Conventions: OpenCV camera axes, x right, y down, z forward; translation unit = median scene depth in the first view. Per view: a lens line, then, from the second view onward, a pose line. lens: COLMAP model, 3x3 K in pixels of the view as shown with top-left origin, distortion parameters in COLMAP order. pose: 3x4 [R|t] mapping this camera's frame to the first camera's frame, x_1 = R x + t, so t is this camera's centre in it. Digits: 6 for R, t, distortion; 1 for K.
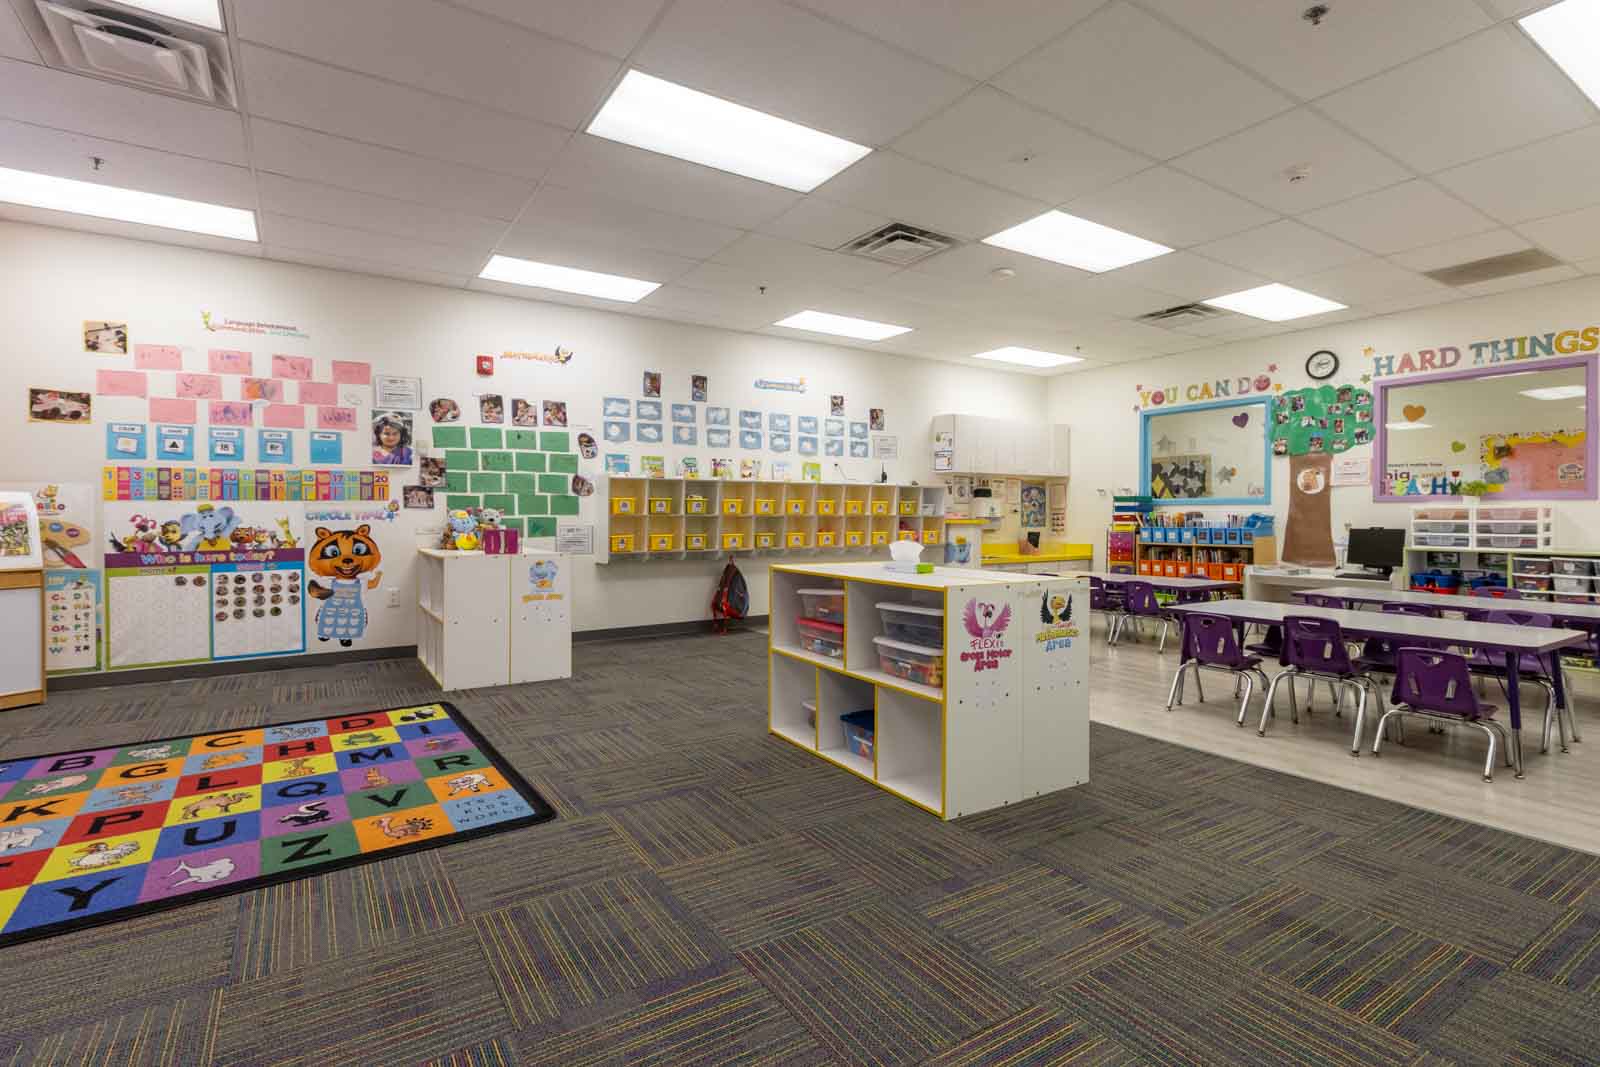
lens RADIAL K [[758.8, 0, 796.3], [0, 758.8, 525.8], [0, 0, 1]] dist [0.001820, -0.000028]
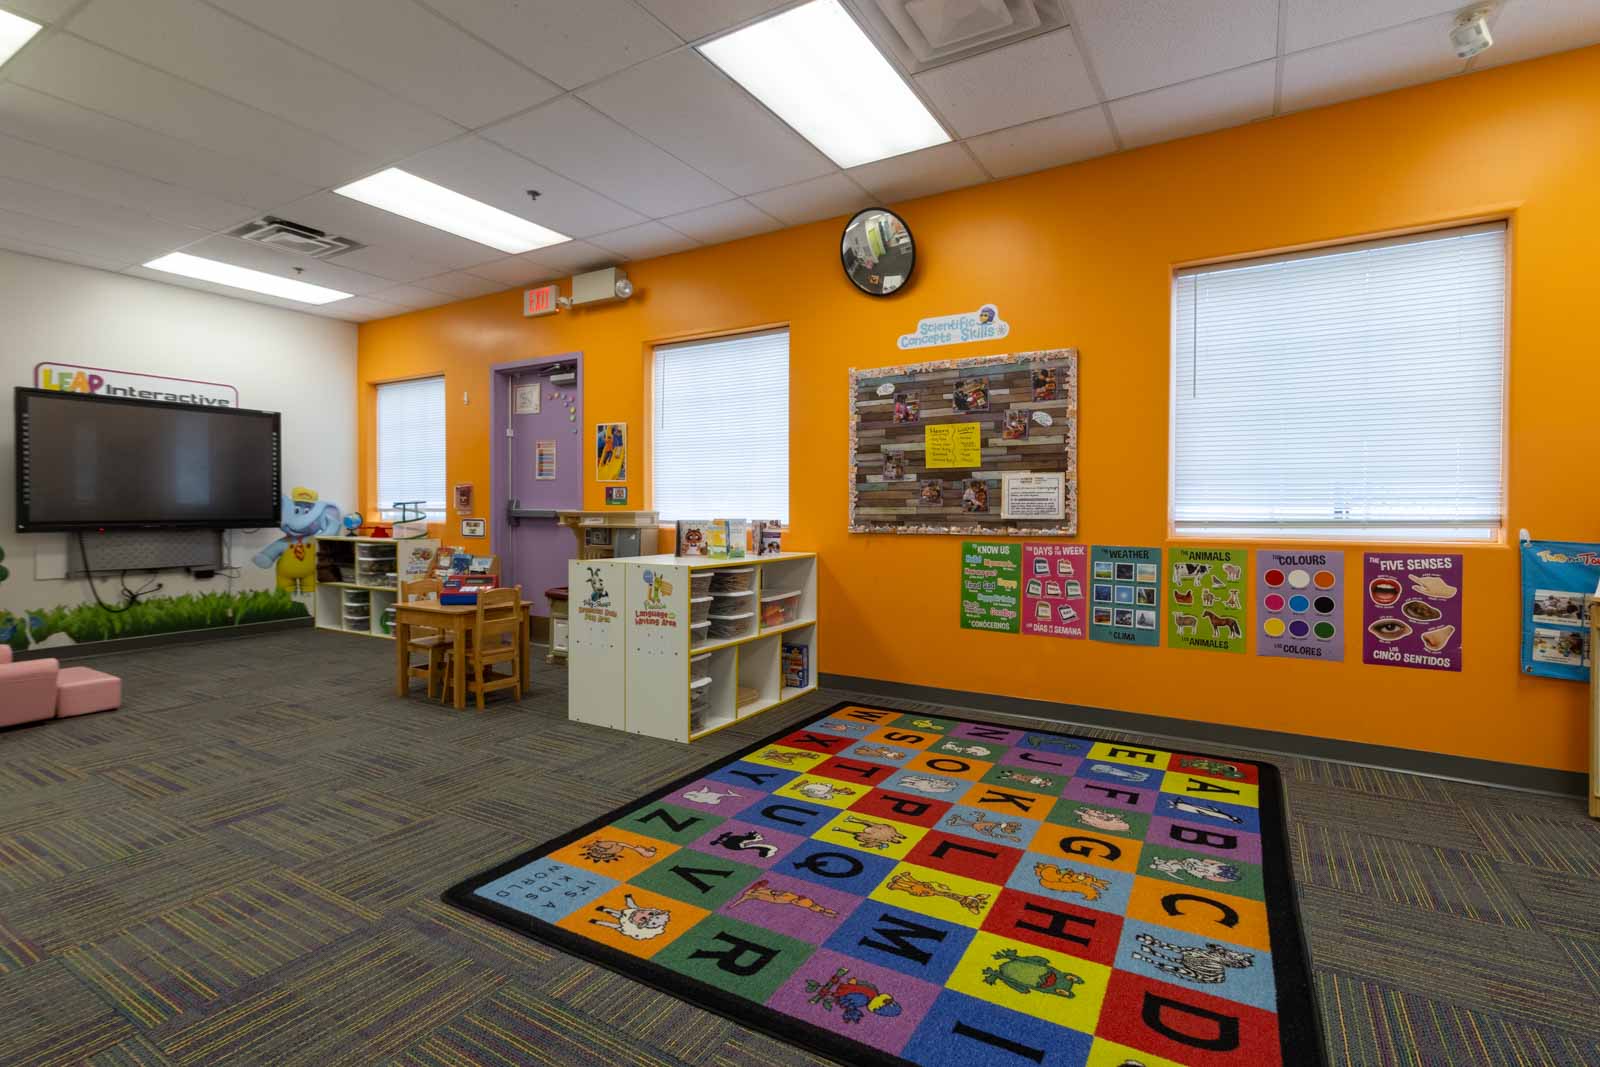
lens RADIAL K [[758.8, 0, 800.2], [0, 758.8, 525.0], [0, 0, 1]] dist [0.001820, -0.000028]
pose [[-0.895787, 0.003285, -0.444471, -0.289924], [-0.011167, 0.999491, 0.029892, -0.028216], [0.444343, 0.031740, -0.895294, 1.784141]]
